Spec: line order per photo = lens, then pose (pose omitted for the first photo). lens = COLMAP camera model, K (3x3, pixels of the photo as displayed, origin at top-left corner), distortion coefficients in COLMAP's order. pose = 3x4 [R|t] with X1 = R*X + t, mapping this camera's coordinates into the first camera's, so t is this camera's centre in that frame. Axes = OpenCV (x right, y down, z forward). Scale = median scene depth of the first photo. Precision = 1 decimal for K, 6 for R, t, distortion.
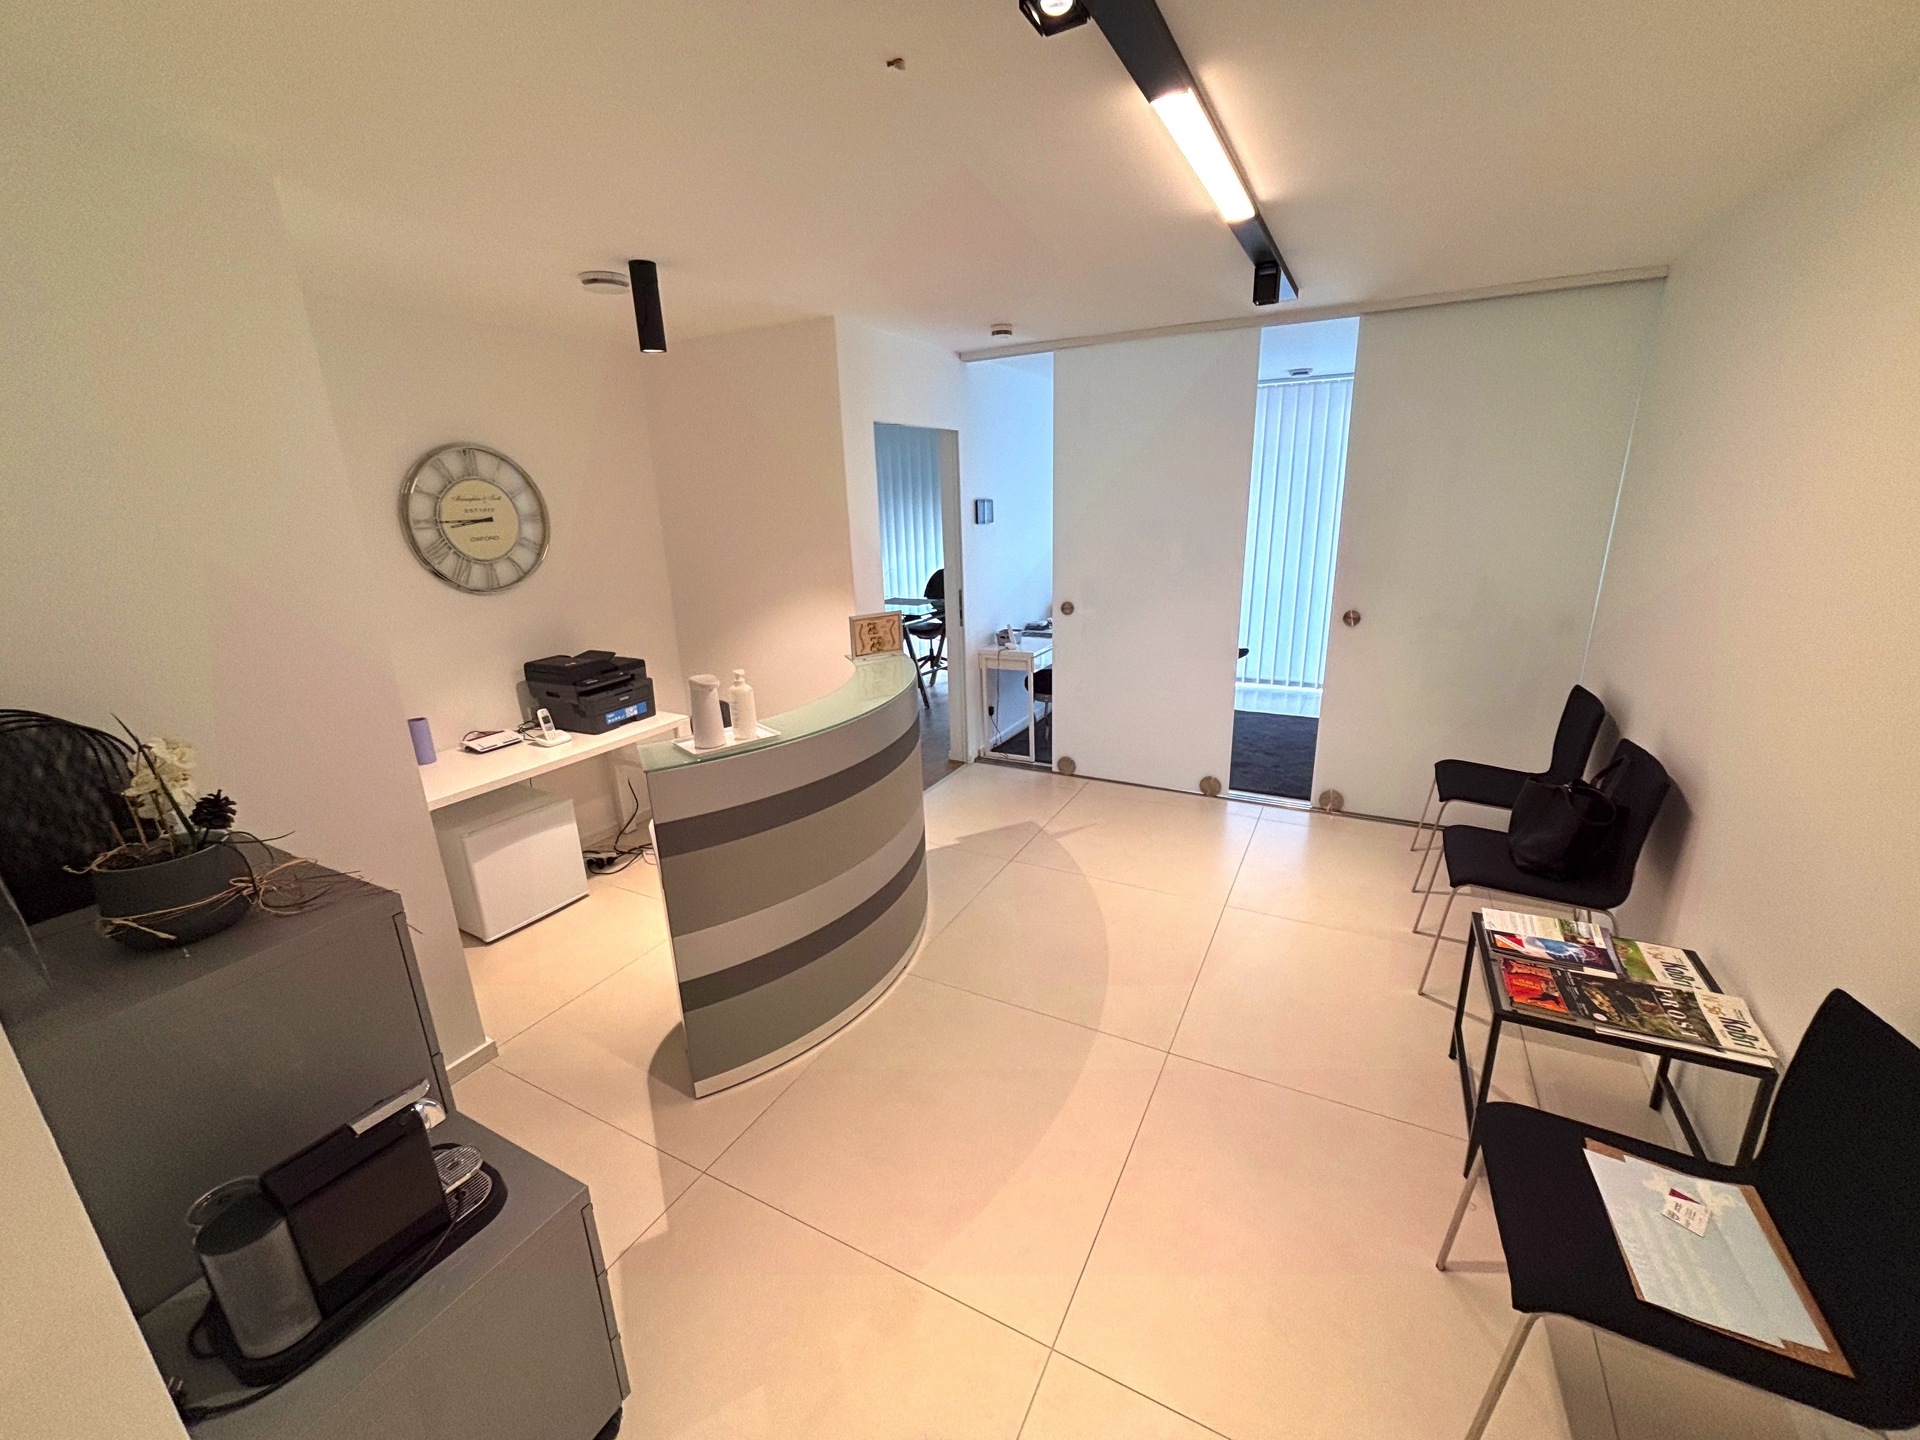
lens RADIAL K [[781.2, 0, 966.1], [0, 781.2, 722.0], [0, 0, 1]] dist [-0.006867, 0.004256]
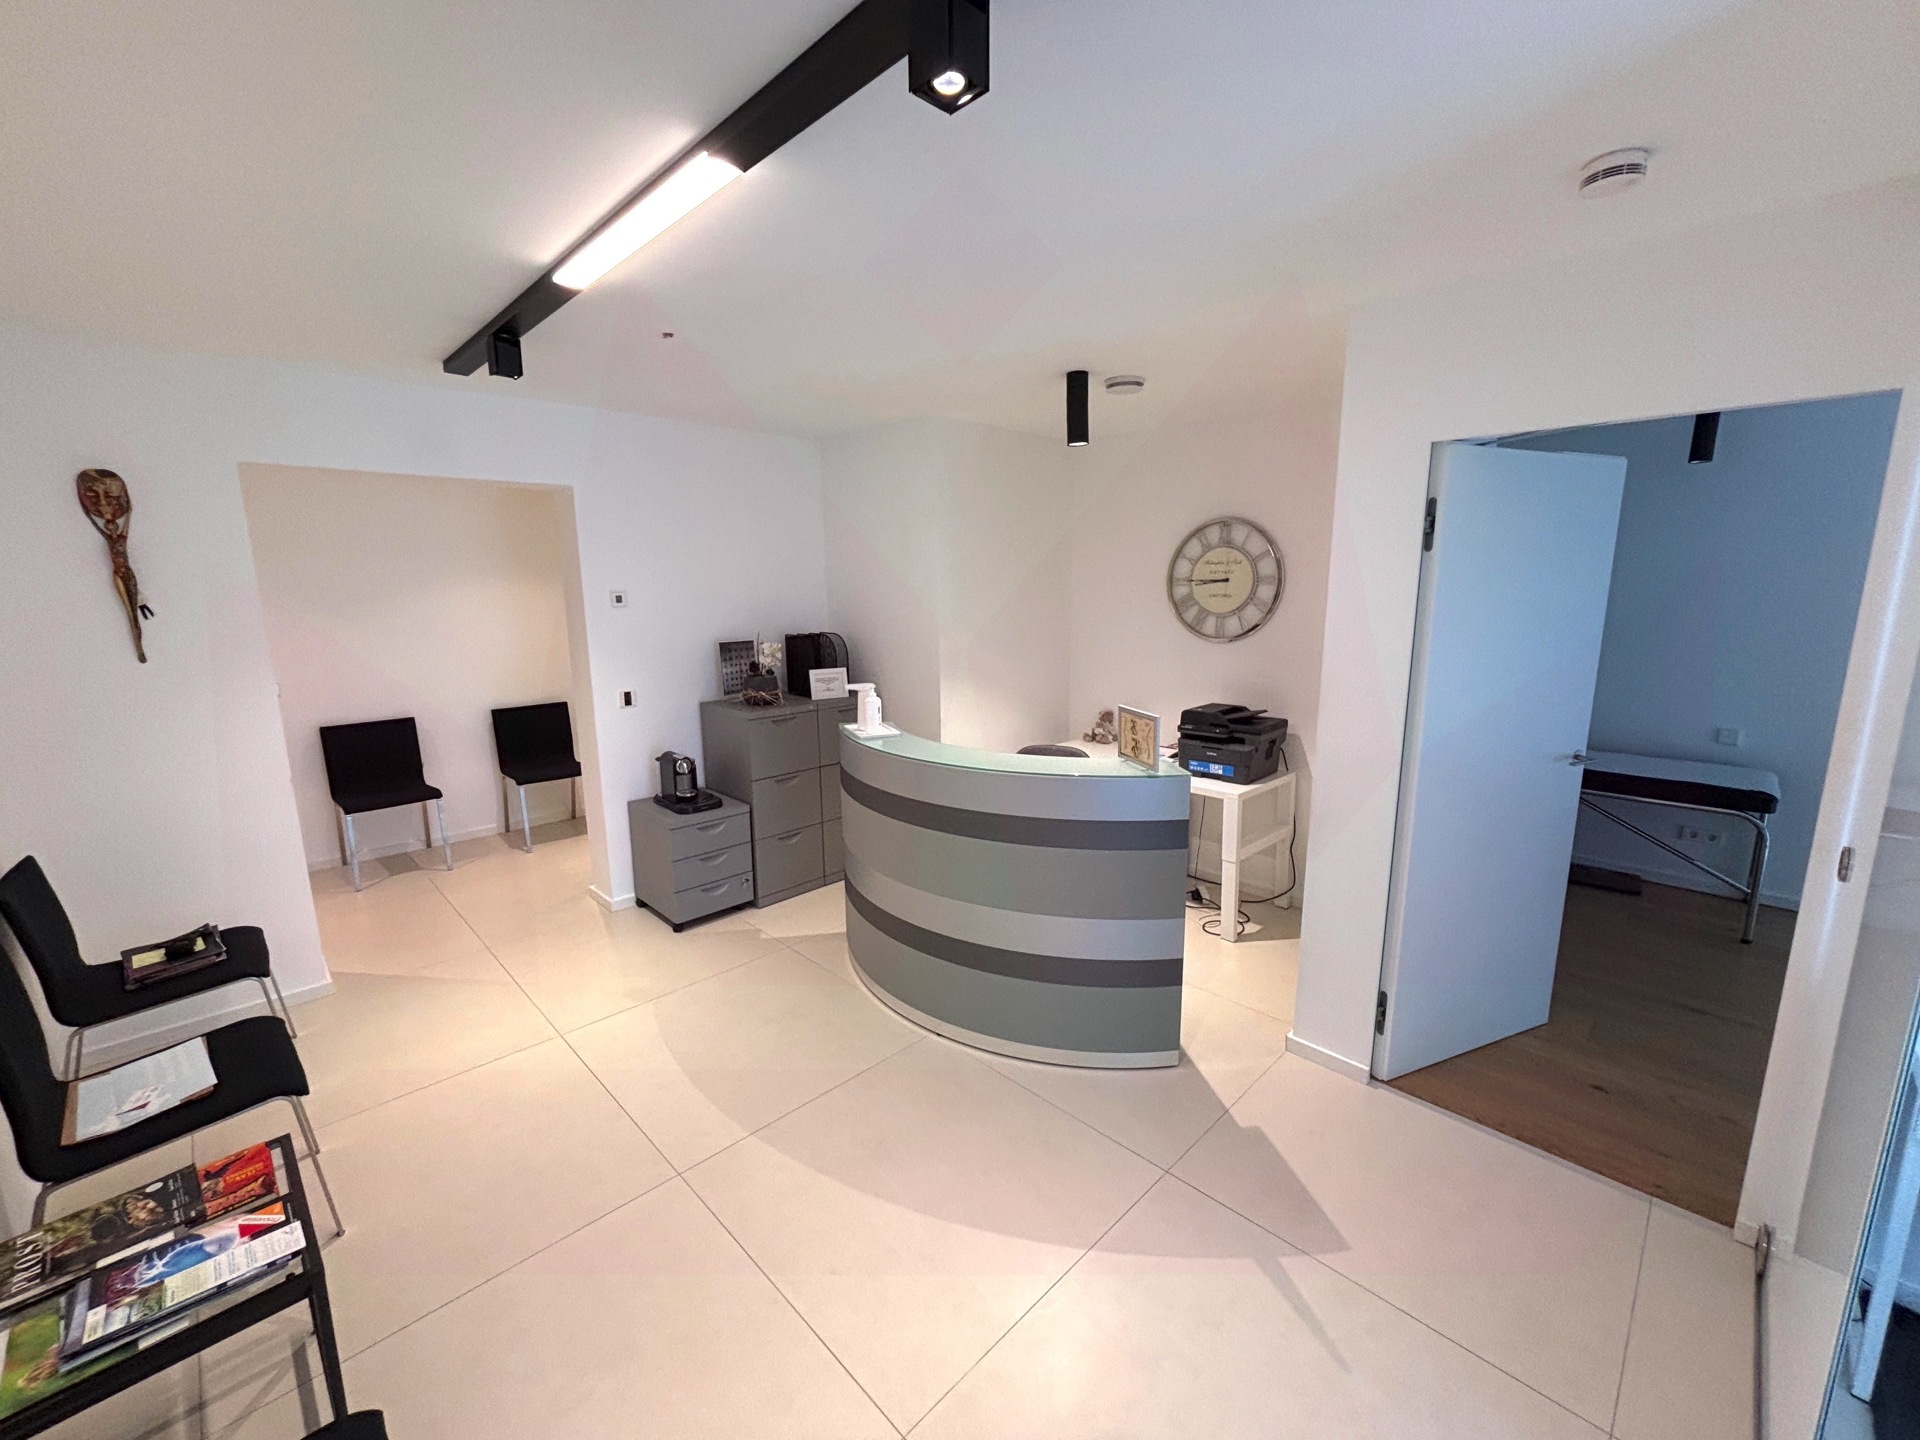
lens RADIAL K [[774.2, 0, 957.5], [0, 774.2, 722.7], [0, 0, 1]] dist [-0.000642, -0.000147]
pose [[-0.304028, 0.207445, -0.929803, 0.637737], [-0.251785, 0.923802, 0.288435, -0.293499], [0.918788, 0.321803, -0.228630, 0.956032]]
